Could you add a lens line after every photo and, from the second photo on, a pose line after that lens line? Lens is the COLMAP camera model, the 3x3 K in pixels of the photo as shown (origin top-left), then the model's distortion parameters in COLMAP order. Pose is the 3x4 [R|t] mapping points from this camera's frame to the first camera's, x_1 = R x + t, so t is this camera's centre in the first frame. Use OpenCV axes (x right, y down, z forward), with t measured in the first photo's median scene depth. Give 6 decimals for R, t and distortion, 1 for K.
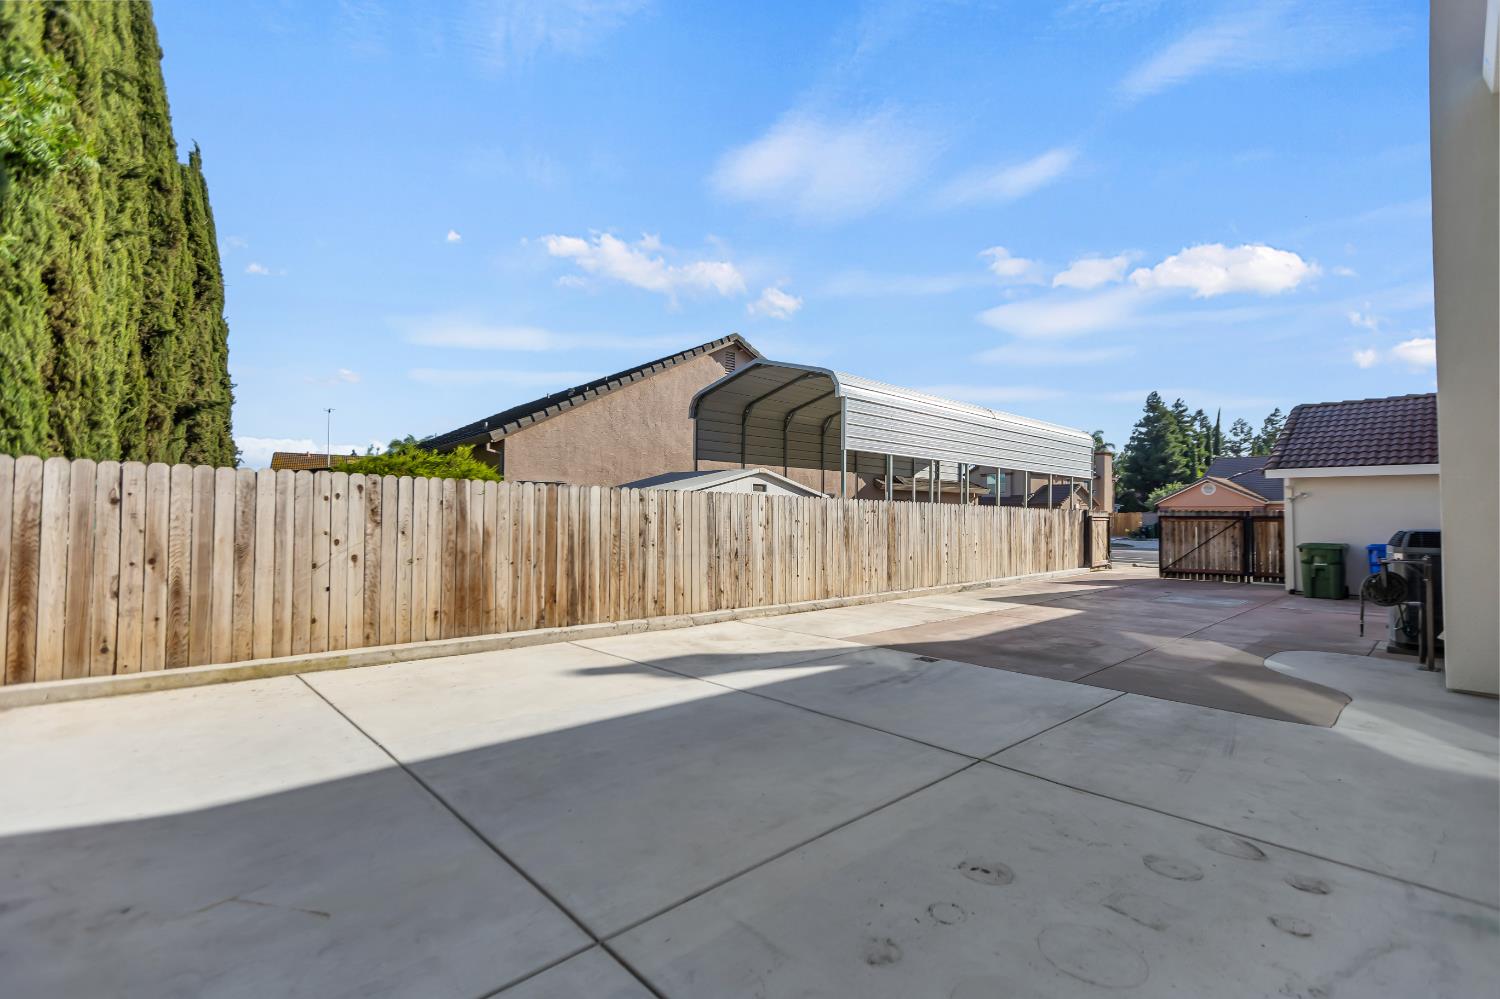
lens RADIAL K [[672.6, 0, 756.6], [0, 672.6, 493.7], [0, 0, 1]] dist [0.006460, -0.001555]
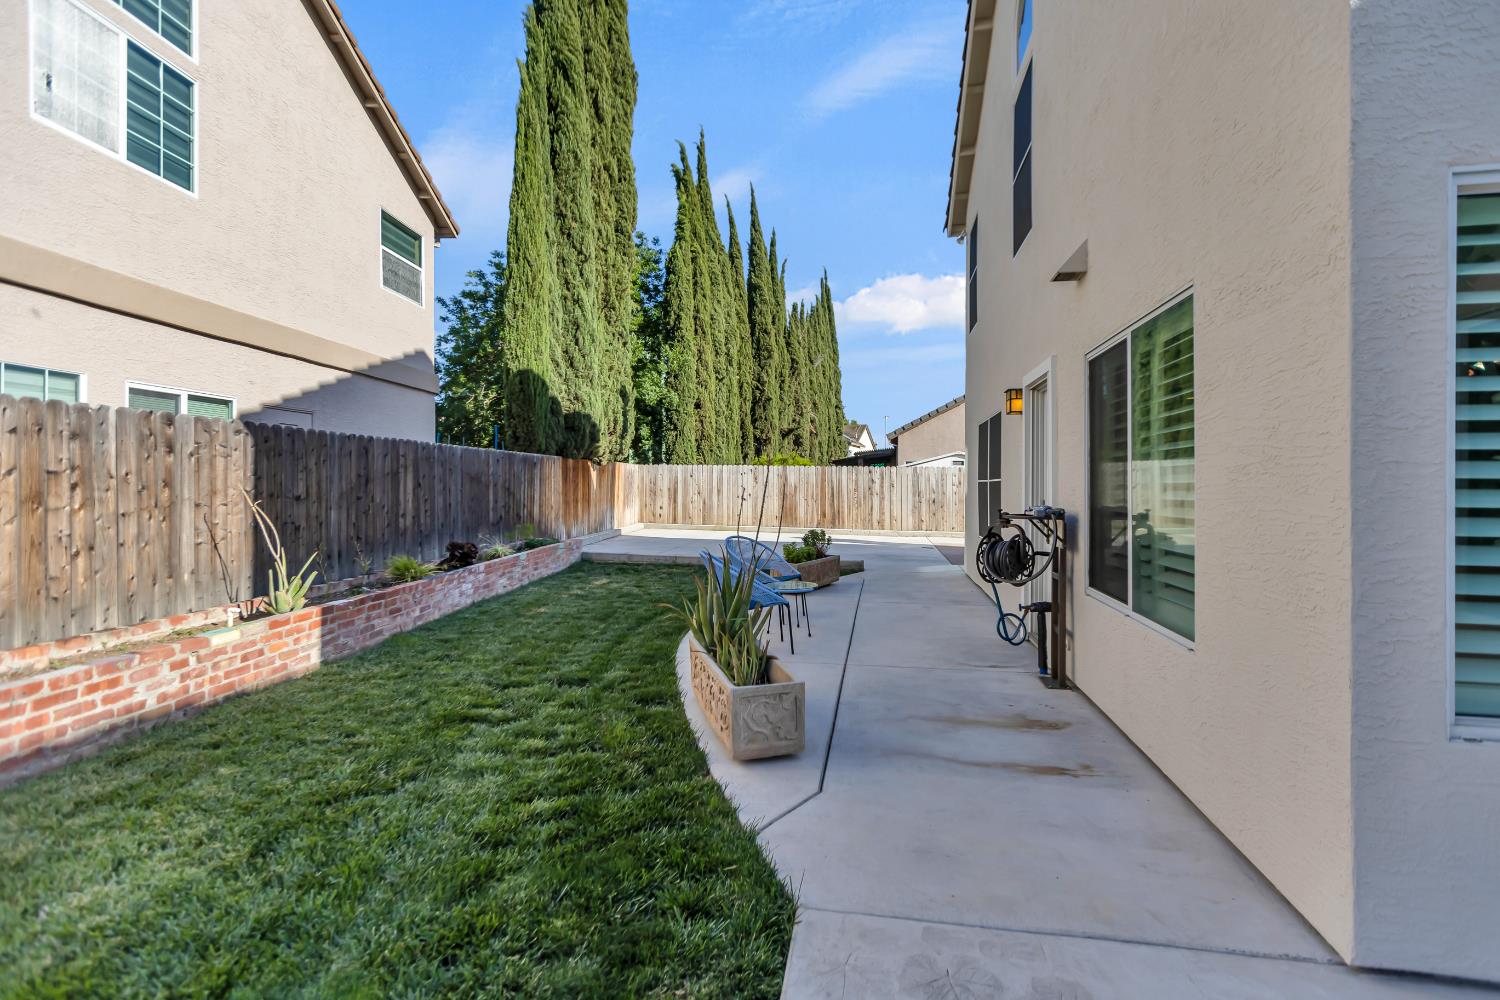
lens RADIAL K [[672.6, 0, 754.0], [0, 672.6, 479.7], [0, 0, 1]] dist [0.006460, -0.001555]
pose [[0.588980, -0.012114, -0.808057, 1.242670], [0.027215, 0.999618, 0.004850, 0.013742], [0.807689, -0.024848, 0.589084, -0.474602]]
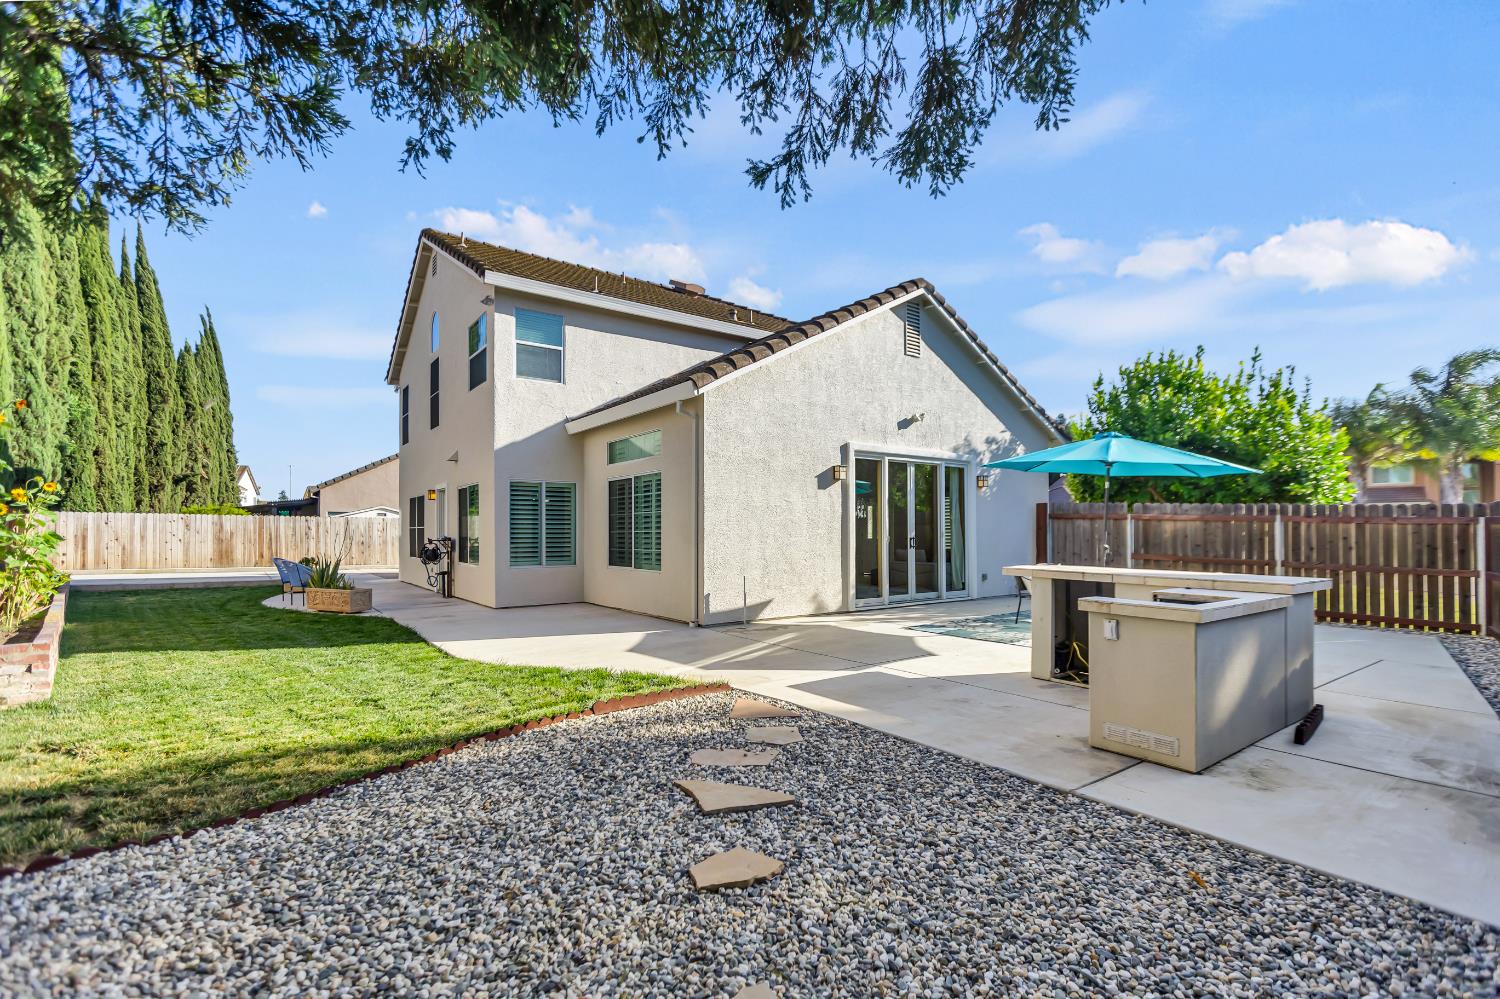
lens RADIAL K [[672.6, 0, 739.7], [0, 672.6, 528.8], [0, 0, 1]] dist [0.006460, -0.001555]
pose [[0.992797, -0.009693, -0.119414, 1.759237], [0.012744, 0.999611, 0.024814, -0.002123], [0.119127, -0.026158, 0.992534, -1.351446]]
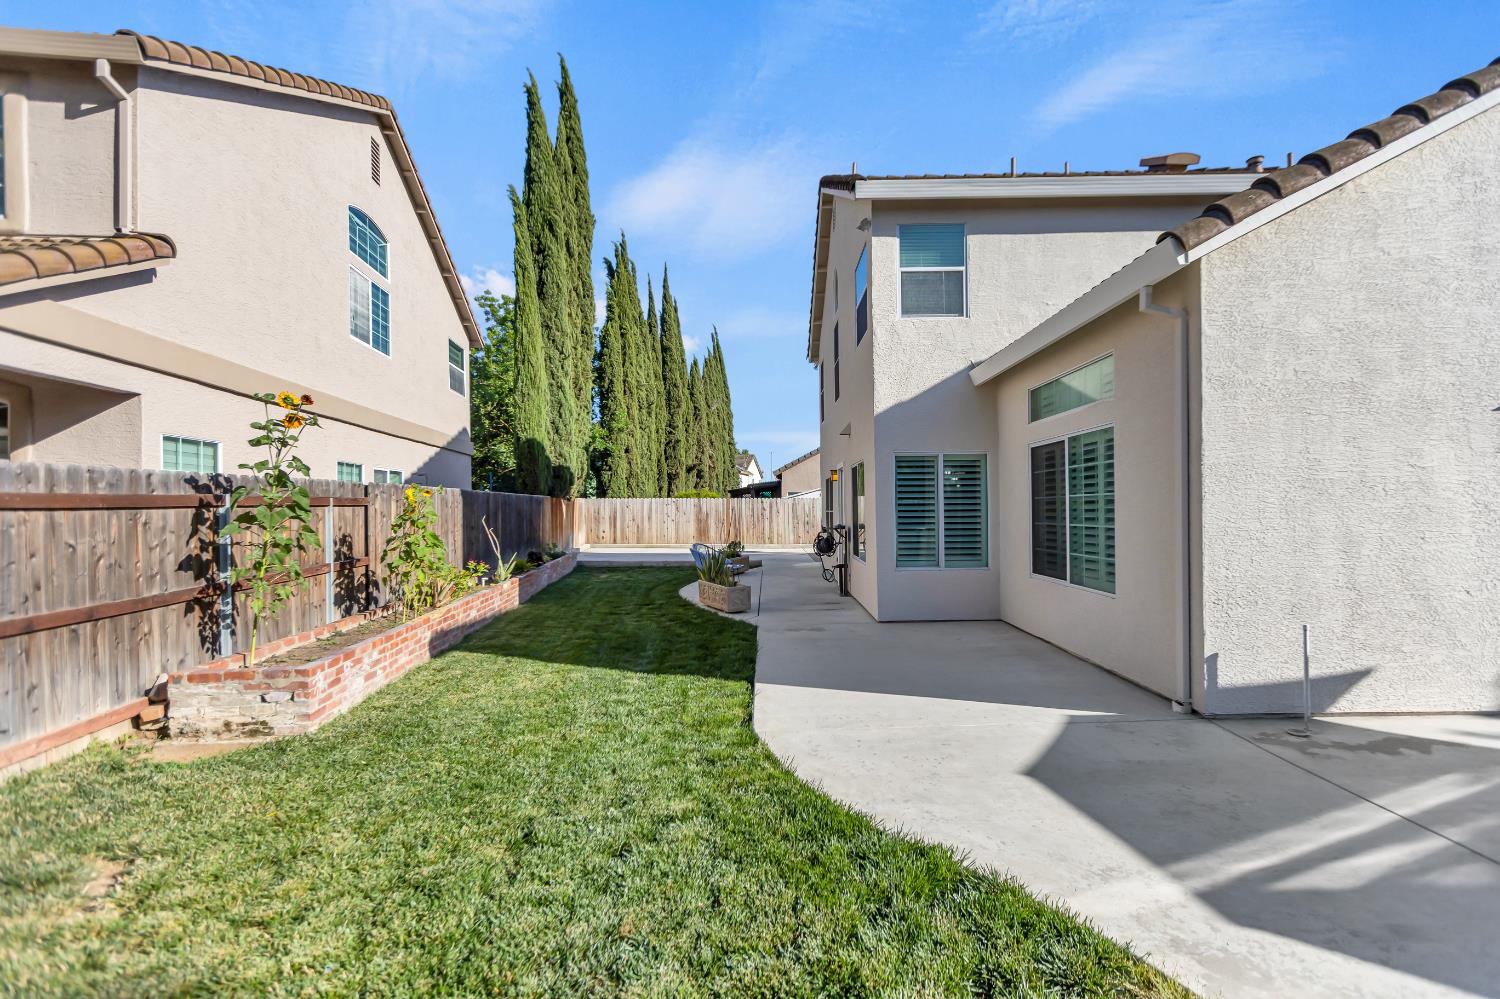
lens RADIAL K [[659.7, 0, 763.7], [0, 659.7, 507.1], [0, 0, 1]] dist [0.000569, 0.000007]
pose [[0.725490, -0.016446, -0.688036, 1.692722], [0.038150, 0.999138, 0.016345, -0.014503], [0.687174, -0.038107, 0.725492, -0.972014]]
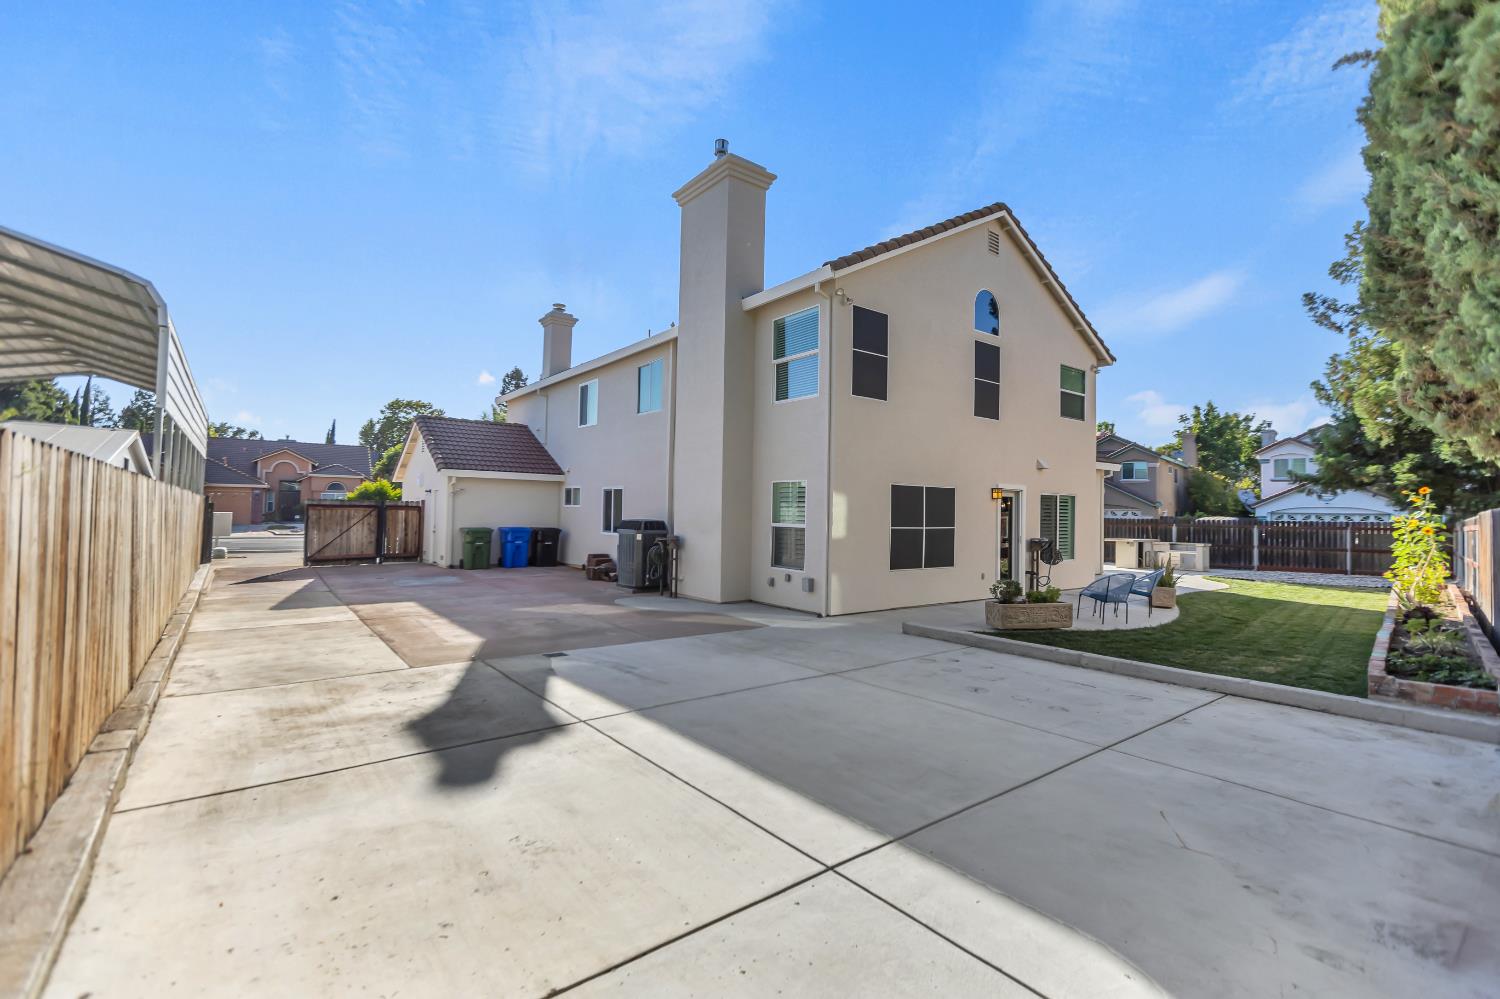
lens RADIAL K [[672.6, 0, 750.0], [0, 672.6, 487.2], [0, 0, 1]] dist [0.006460, -0.001555]
pose [[0.099990, 0.028771, 0.994572, -0.610201], [-0.051241, 0.998404, -0.023731, -0.002931], [-0.993668, -0.048590, 0.101305, 0.488795]]
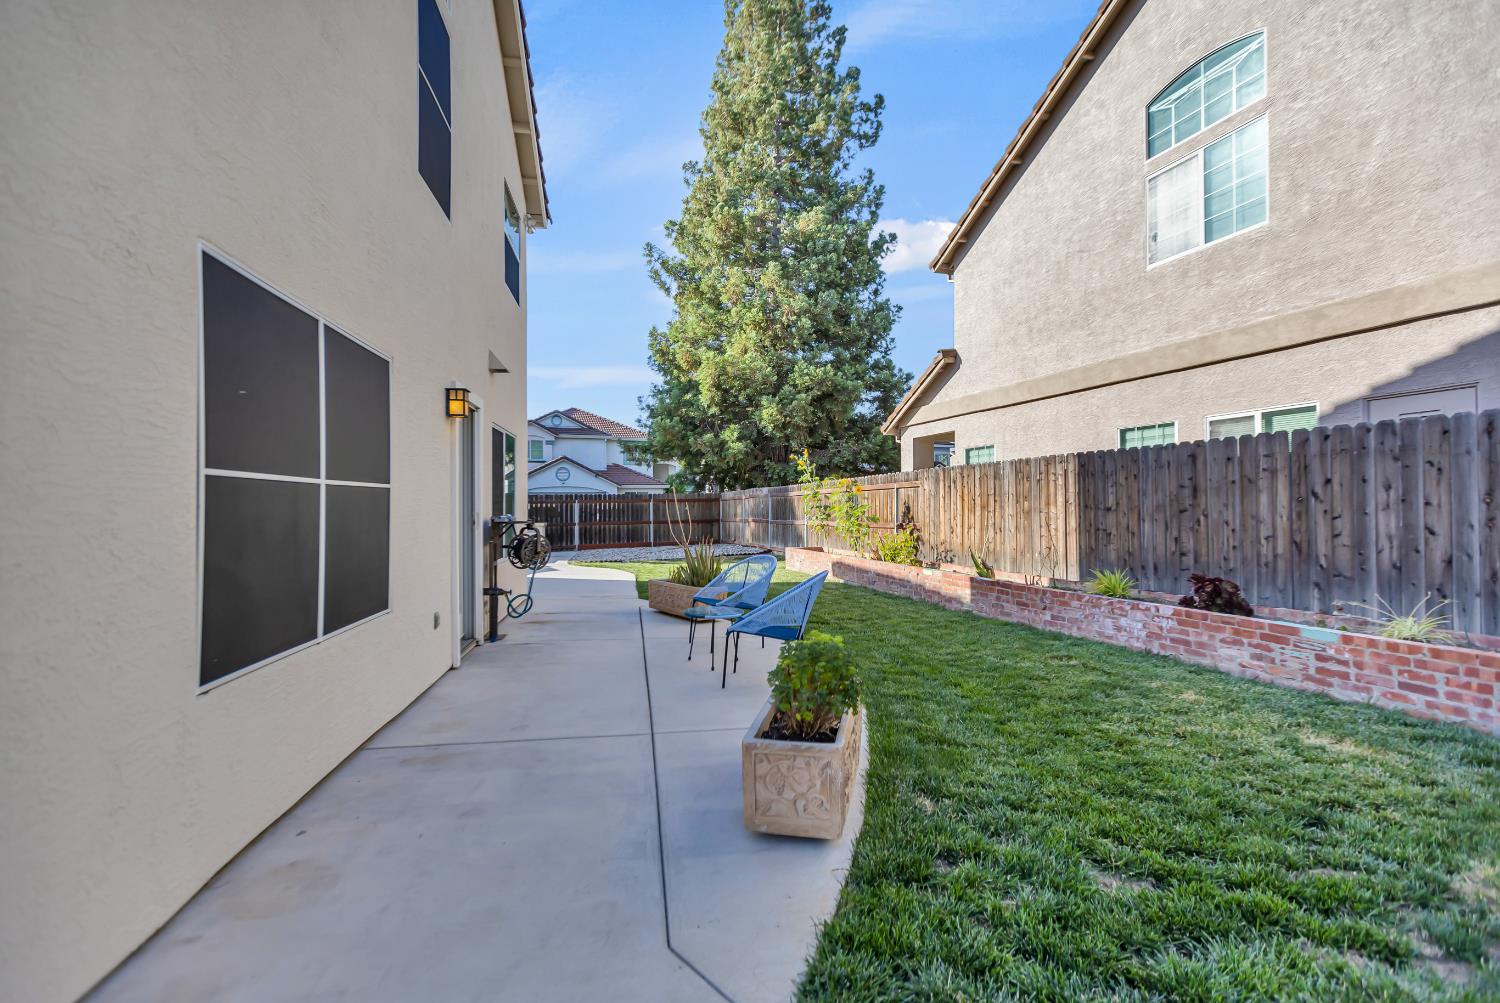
lens RADIAL K [[672.6, 0, 752.6], [0, 672.6, 499.5], [0, 0, 1]] dist [0.006460, -0.001555]
pose [[-0.839734, 0.003899, 0.542984, 0.352871], [-0.016079, 0.999357, -0.032042, 0.043720], [-0.542760, -0.035637, -0.839132, 0.446694]]
